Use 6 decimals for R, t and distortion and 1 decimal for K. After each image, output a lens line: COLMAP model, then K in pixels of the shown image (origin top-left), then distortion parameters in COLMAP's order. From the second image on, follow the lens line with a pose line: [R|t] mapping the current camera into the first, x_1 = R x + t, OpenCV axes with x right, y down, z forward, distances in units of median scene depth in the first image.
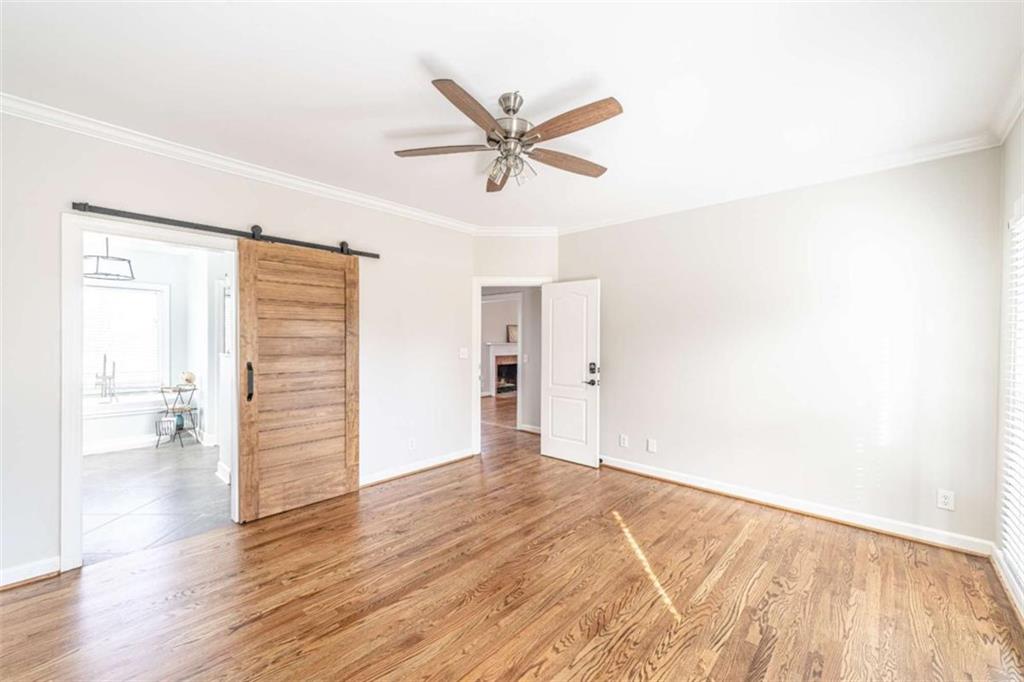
lens RADIAL K [[415.9, 0, 508.5], [0, 415.9, 343.3], [0, 0, 1]] dist [0.000999, -0.000021]
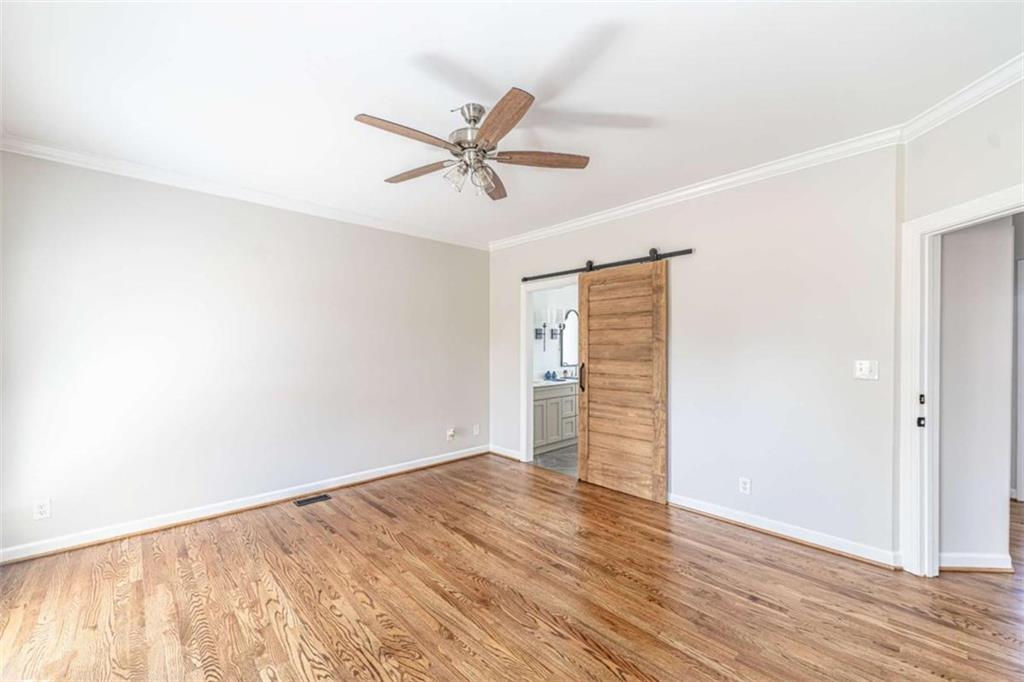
lens RADIAL K [[415.9, 0, 509.2], [0, 415.9, 342.7], [0, 0, 1]] dist [0.000999, -0.000021]
pose [[-0.094007, -0.011815, -0.995501, 0.716013], [-0.007954, 0.999907, -0.011116, -0.003342], [0.995540, 0.006873, -0.094092, 0.845358]]
